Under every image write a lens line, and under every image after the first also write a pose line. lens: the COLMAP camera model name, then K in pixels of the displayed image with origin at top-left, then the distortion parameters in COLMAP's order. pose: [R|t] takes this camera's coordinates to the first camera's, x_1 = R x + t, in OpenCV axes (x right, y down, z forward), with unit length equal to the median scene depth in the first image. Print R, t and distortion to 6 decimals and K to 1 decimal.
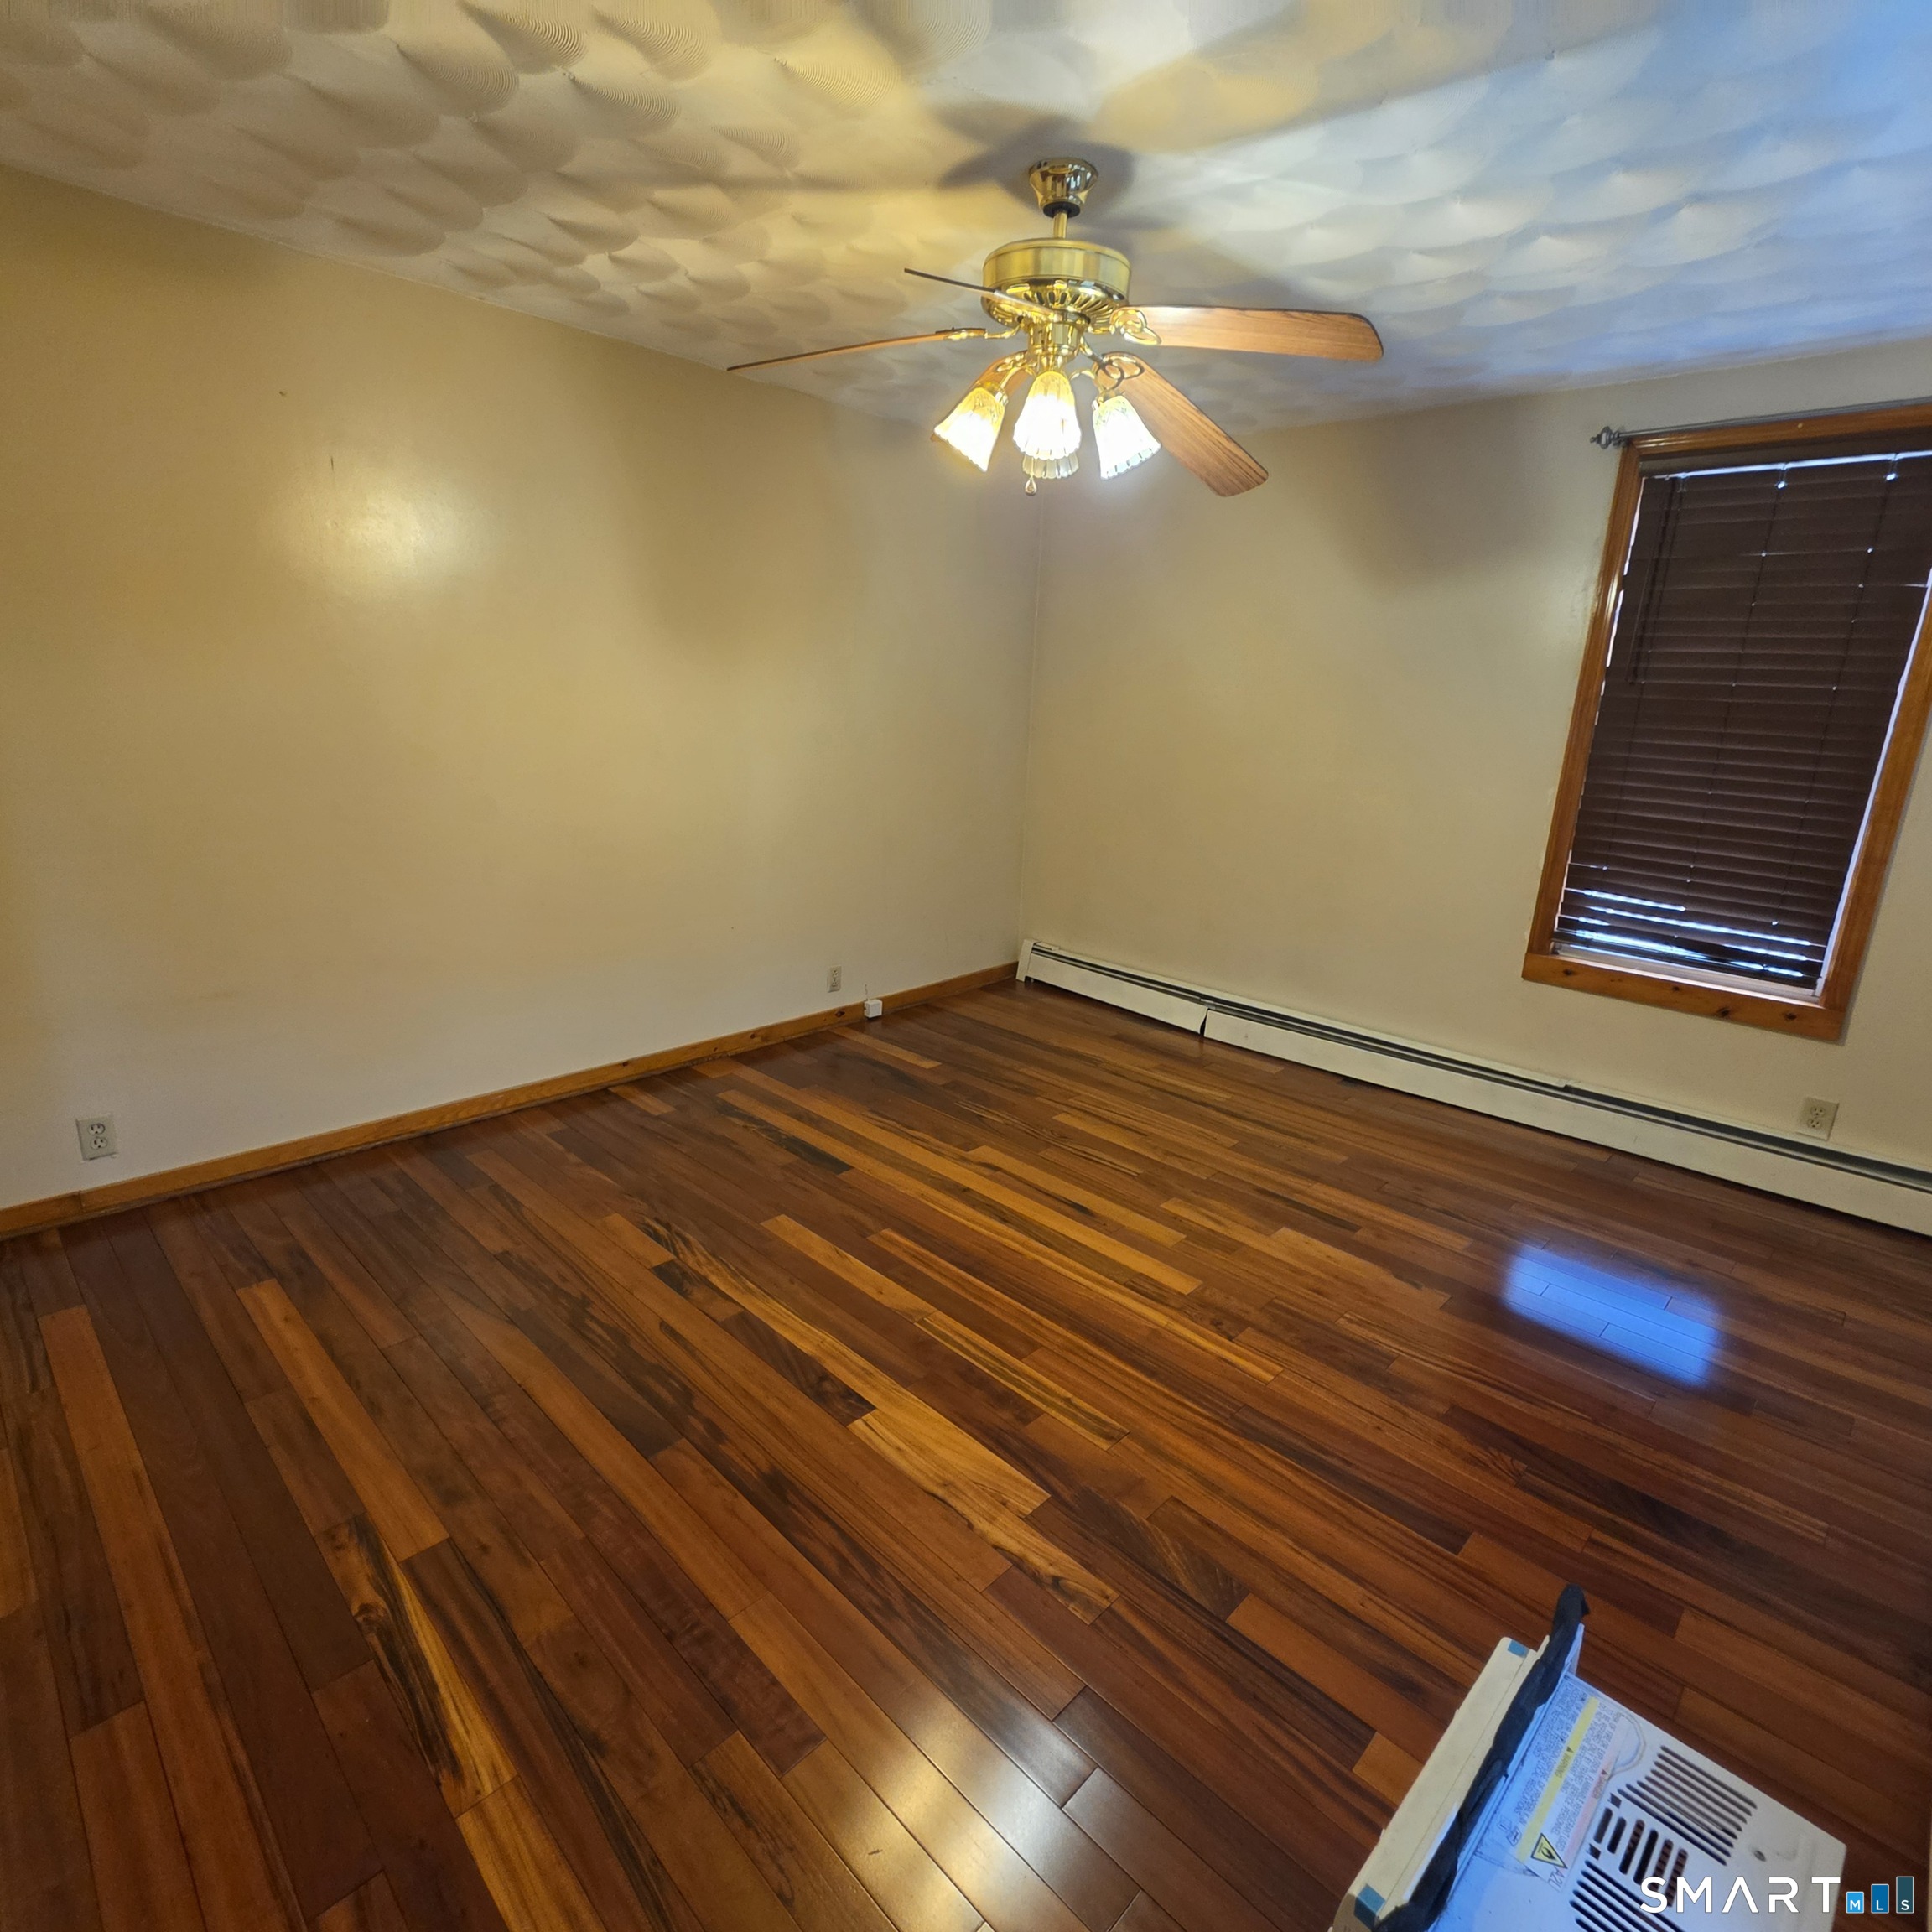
lens RADIAL K [[1044.6, 0, 967.0], [0, 1044.6, 1001.9], [0, 0, 1]] dist [0.003862, 0.001190]
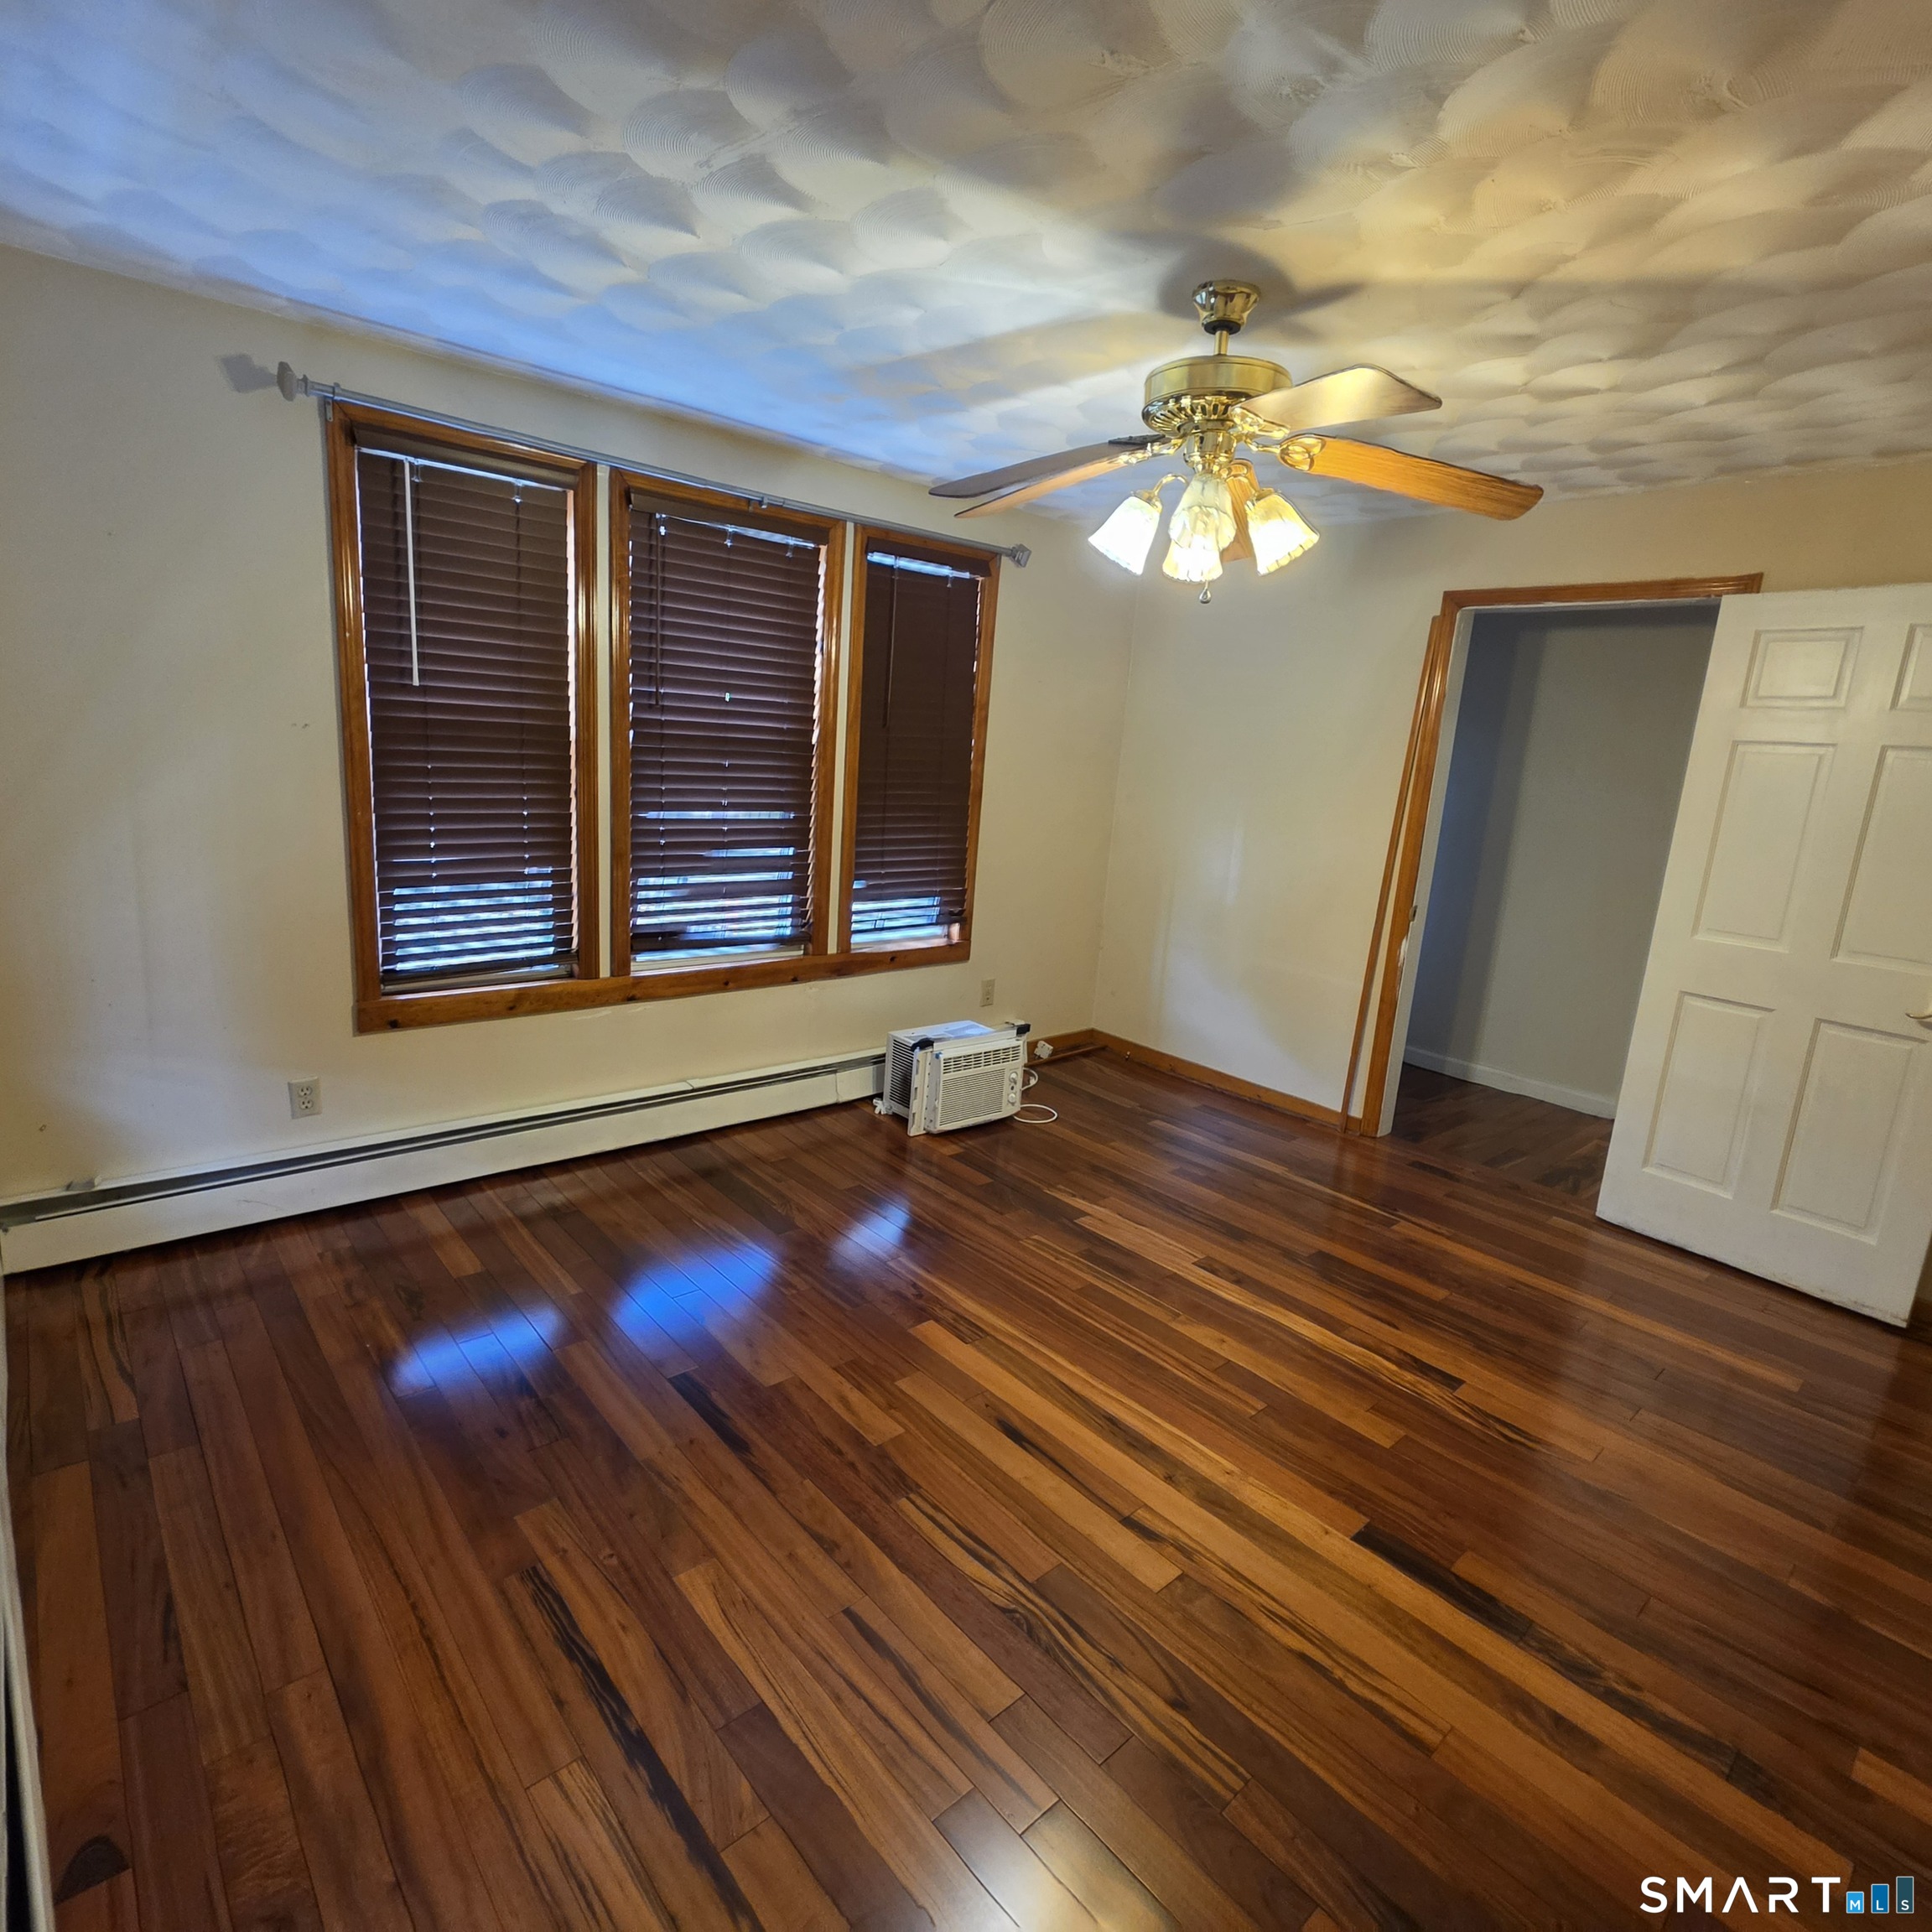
lens RADIAL K [[1049.0, 0, 972.3], [0, 1049.0, 966.3], [0, 0, 1]] dist [0.001656, 0.000522]
pose [[-0.991825, -0.121645, 0.038549, 0.151095], [-0.086931, 0.865256, 0.493735, -0.475086], [-0.093415, 0.486348, -0.868758, 1.517356]]
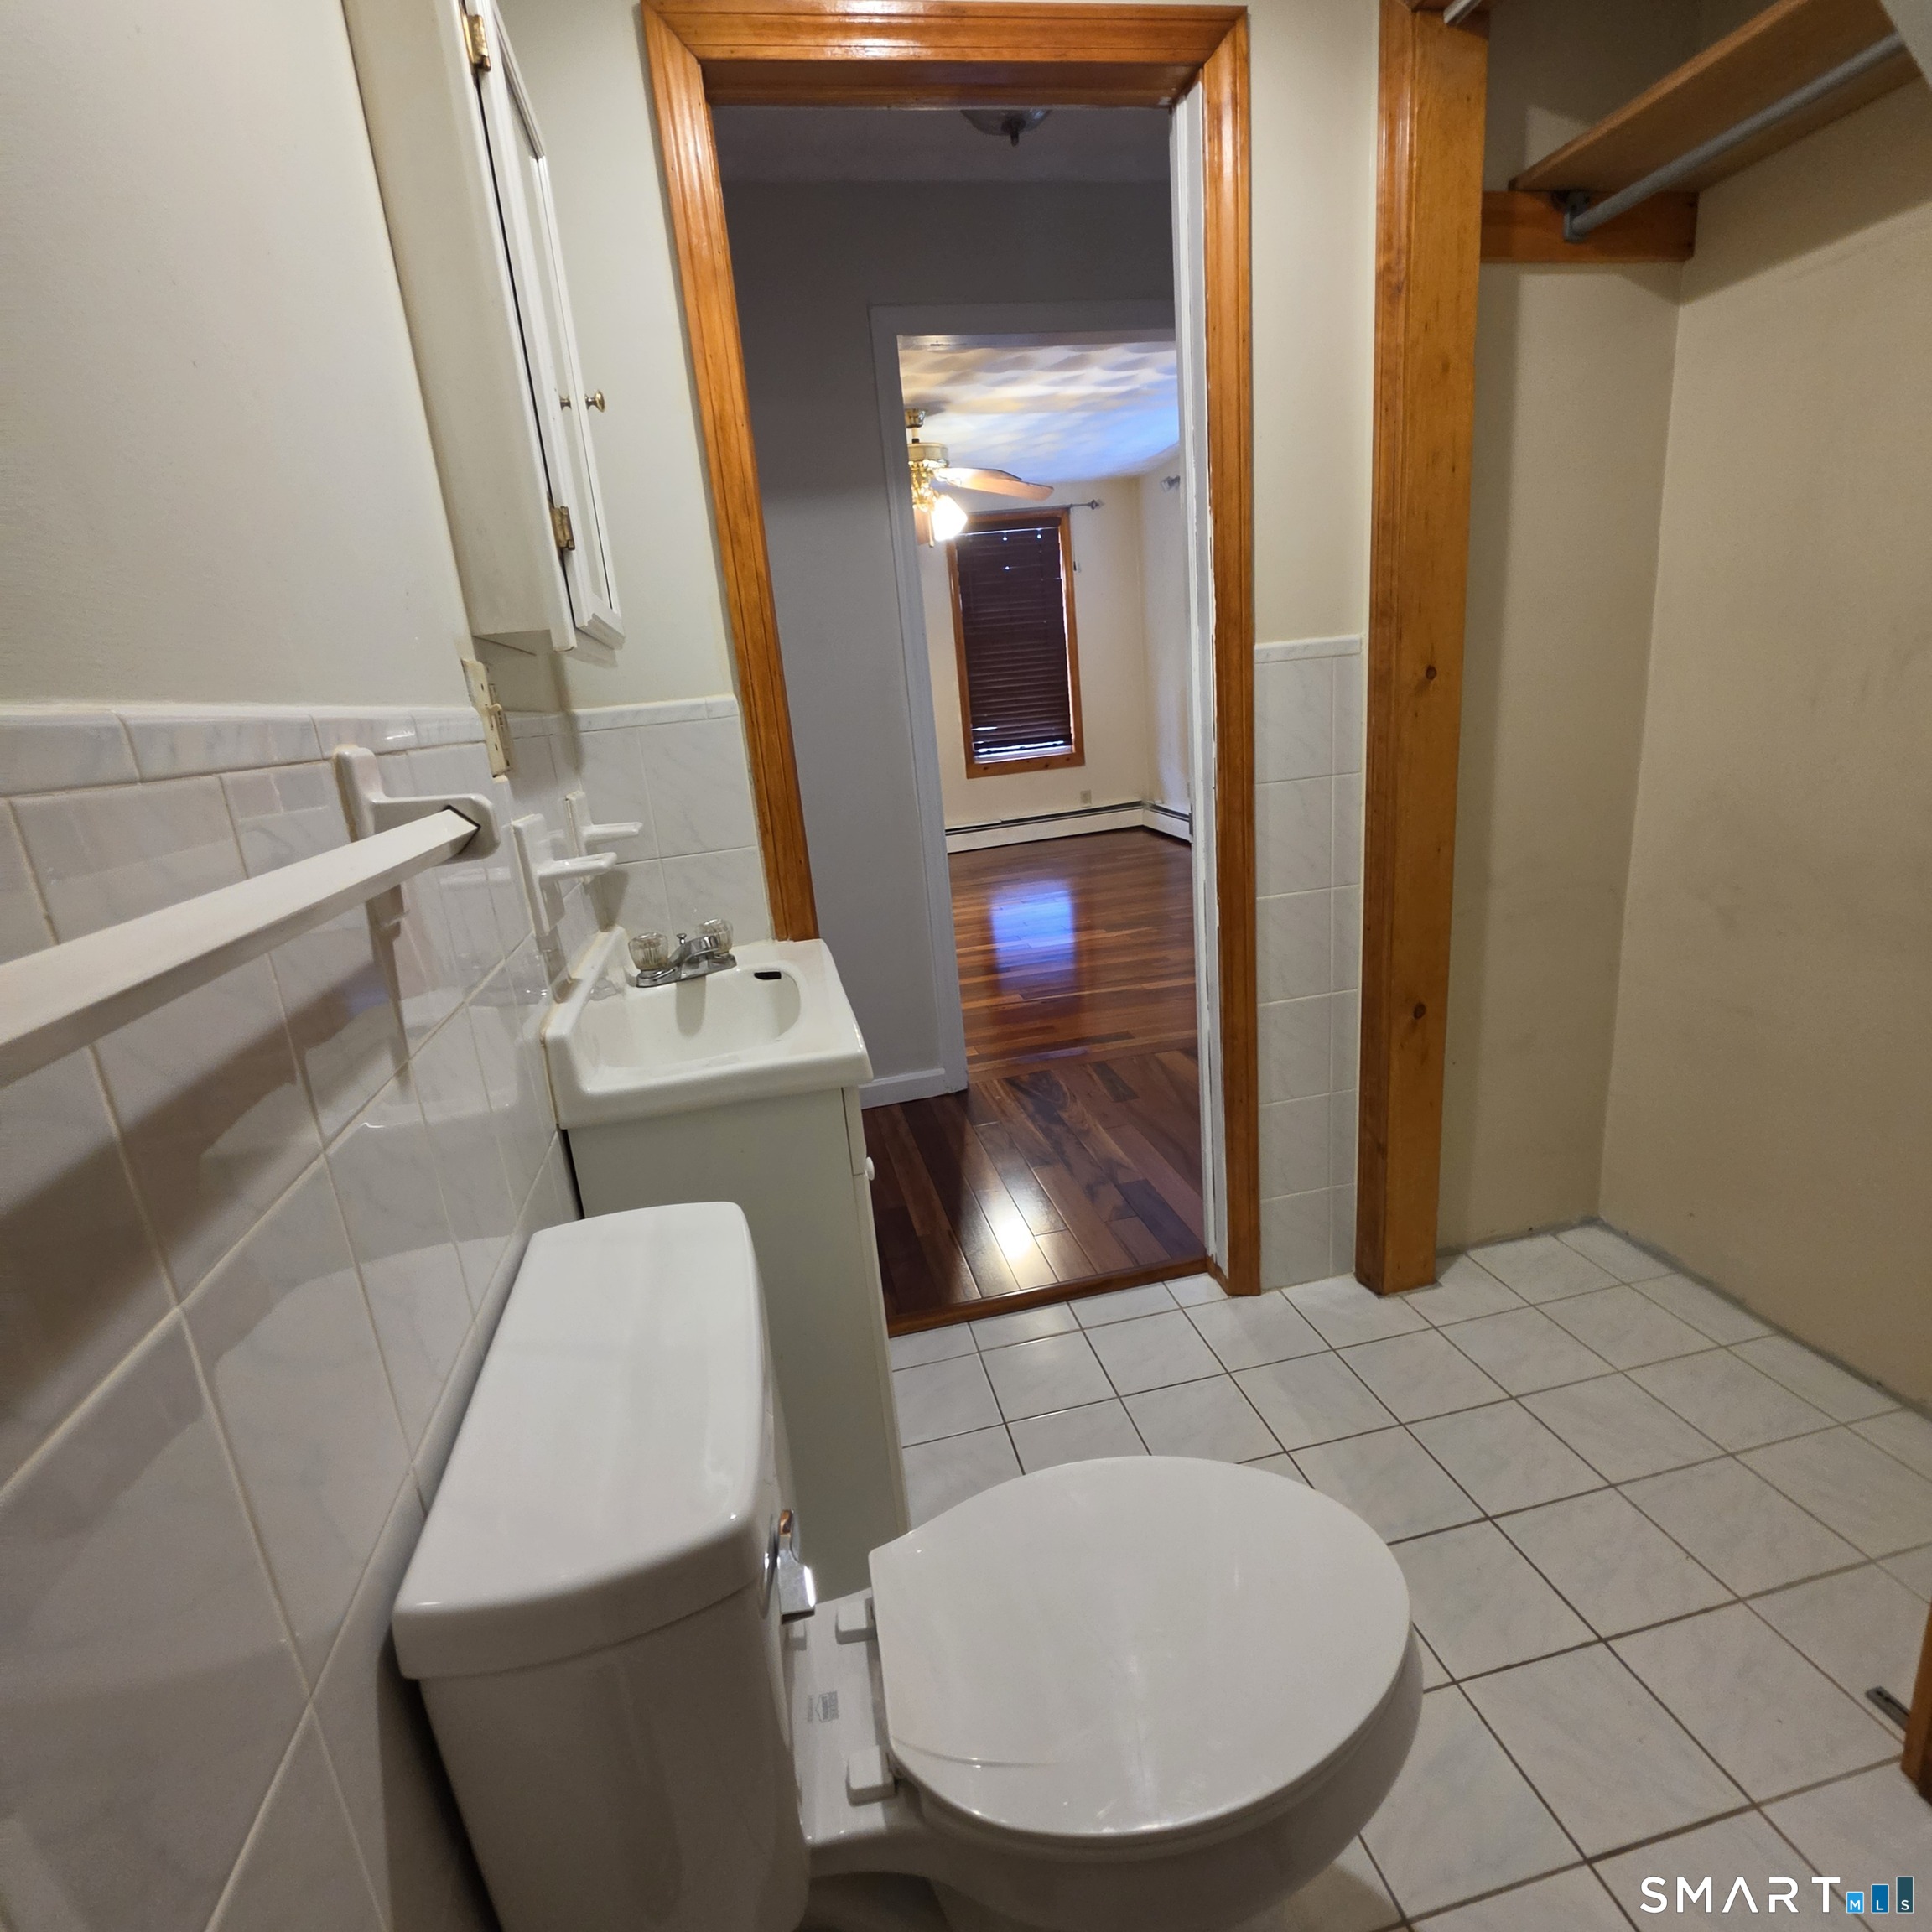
lens RADIAL K [[1049.0, 0, 972.3], [0, 1049.0, 966.3], [0, 0, 1]] dist [0.001656, 0.000522]
pose [[0.531784, -0.304132, 0.790385, -1.380890], [0.359174, 0.926192, 0.114731, 0.100934], [-0.766942, 0.222874, 0.601771, -0.164224]]
